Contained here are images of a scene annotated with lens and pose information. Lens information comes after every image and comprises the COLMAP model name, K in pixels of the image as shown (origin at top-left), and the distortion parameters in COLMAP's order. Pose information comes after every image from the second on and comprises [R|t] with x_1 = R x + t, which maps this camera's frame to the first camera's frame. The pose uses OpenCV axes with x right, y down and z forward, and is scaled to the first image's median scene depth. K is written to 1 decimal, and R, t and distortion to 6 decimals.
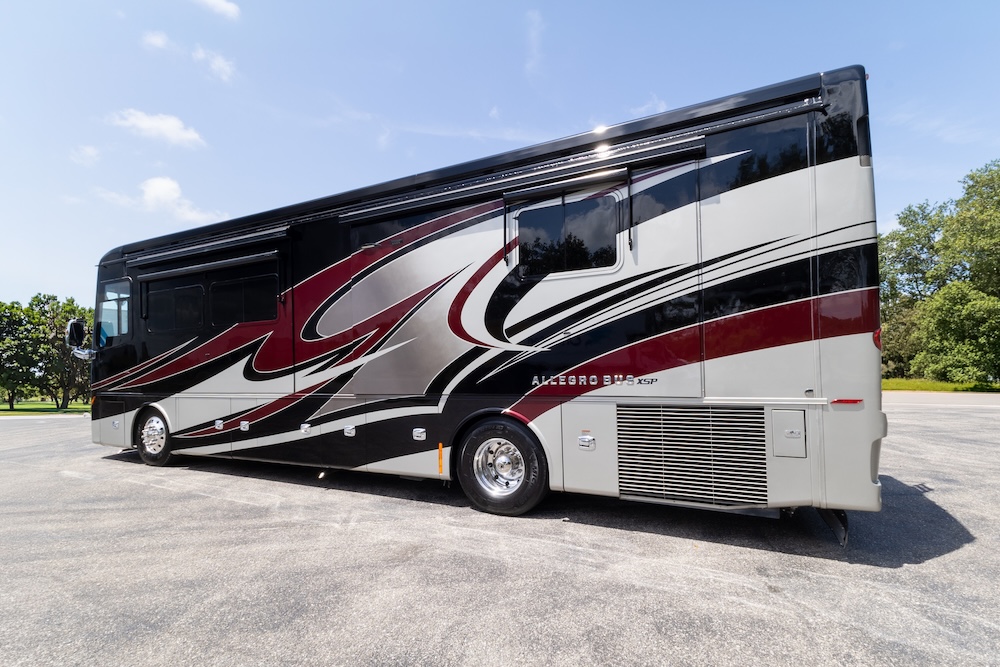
lens RADIAL K [[464.9, 0, 500.9], [0, 464.9, 359.1], [0, 0, 1]] dist [0.013137, -0.000117]
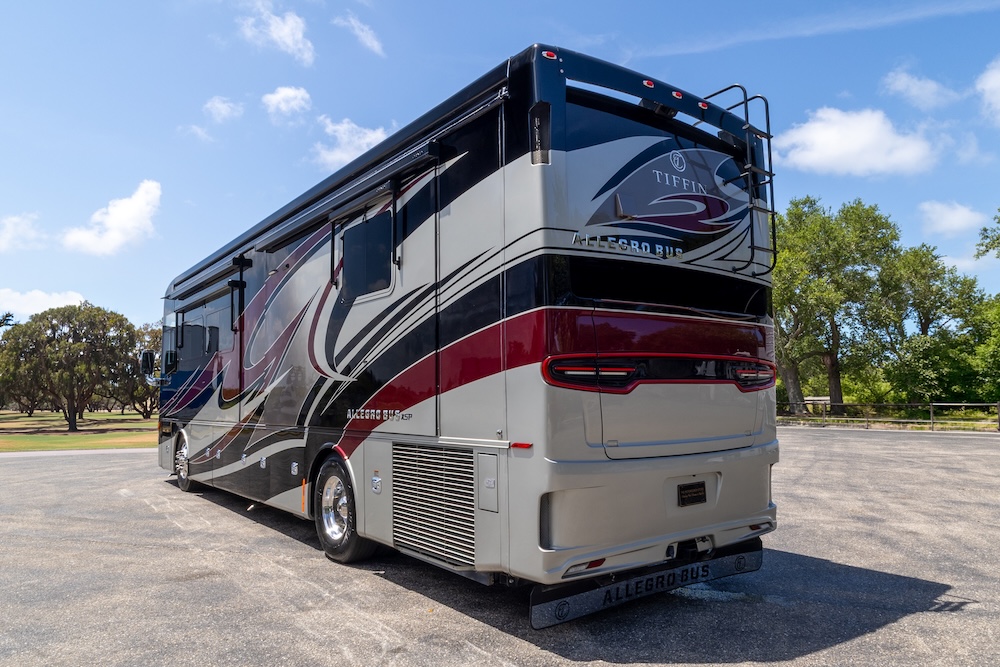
lens RADIAL K [[693.0, 0, 500.1], [0, 693.0, 349.7], [0, 0, 1]] dist [0.007489, 0.004033]
pose [[0.893397, -0.020650, -0.448794, 1.053272], [0.000222, 0.998963, -0.045523, -0.019519], [0.449269, 0.040571, 0.892475, -0.097225]]
